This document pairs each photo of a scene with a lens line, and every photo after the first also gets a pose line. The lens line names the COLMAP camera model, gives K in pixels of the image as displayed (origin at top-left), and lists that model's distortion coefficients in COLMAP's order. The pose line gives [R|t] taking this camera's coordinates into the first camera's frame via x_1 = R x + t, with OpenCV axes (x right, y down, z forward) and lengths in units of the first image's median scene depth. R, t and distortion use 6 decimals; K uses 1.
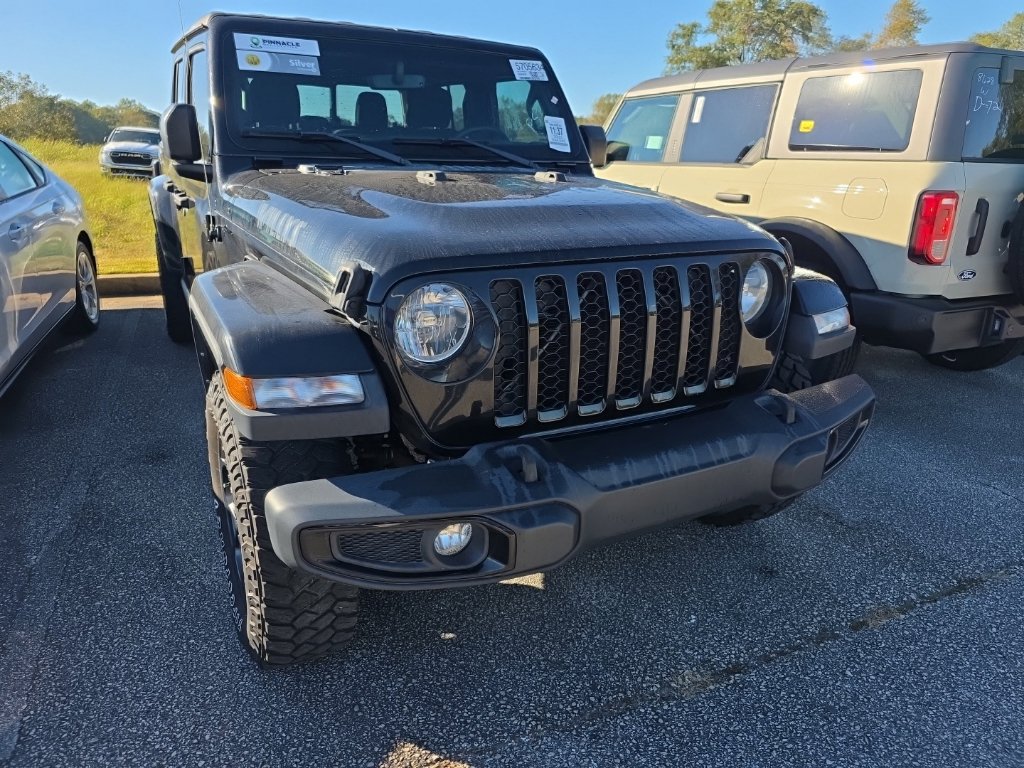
lens RADIAL K [[689.9, 0, 518.3], [0, 689.9, 375.1], [0, 0, 1]] dist [0.047972, -0.044639]
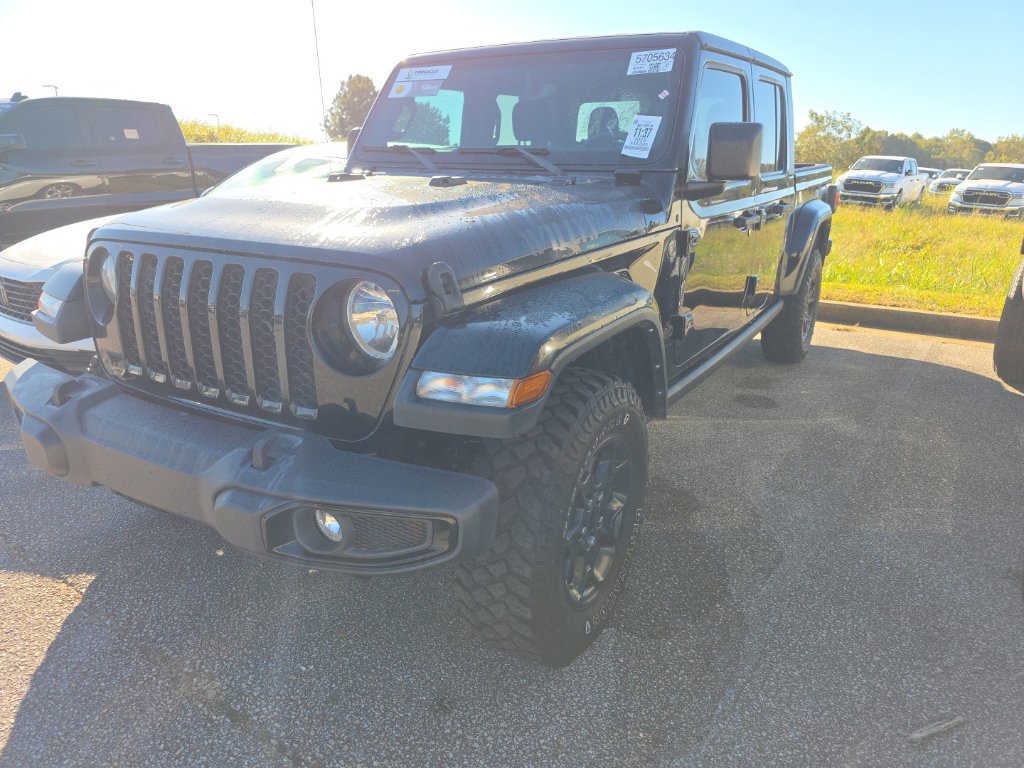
lens RADIAL K [[689.9, 0, 518.3], [0, 689.9, 391.2], [0, 0, 1]] dist [0.047972, -0.044639]
pose [[0.516862, 0.248783, -0.819122, 1.040674], [-0.263813, 0.956562, 0.124062, -0.174411], [0.814405, 0.151972, 0.560043, 0.664399]]
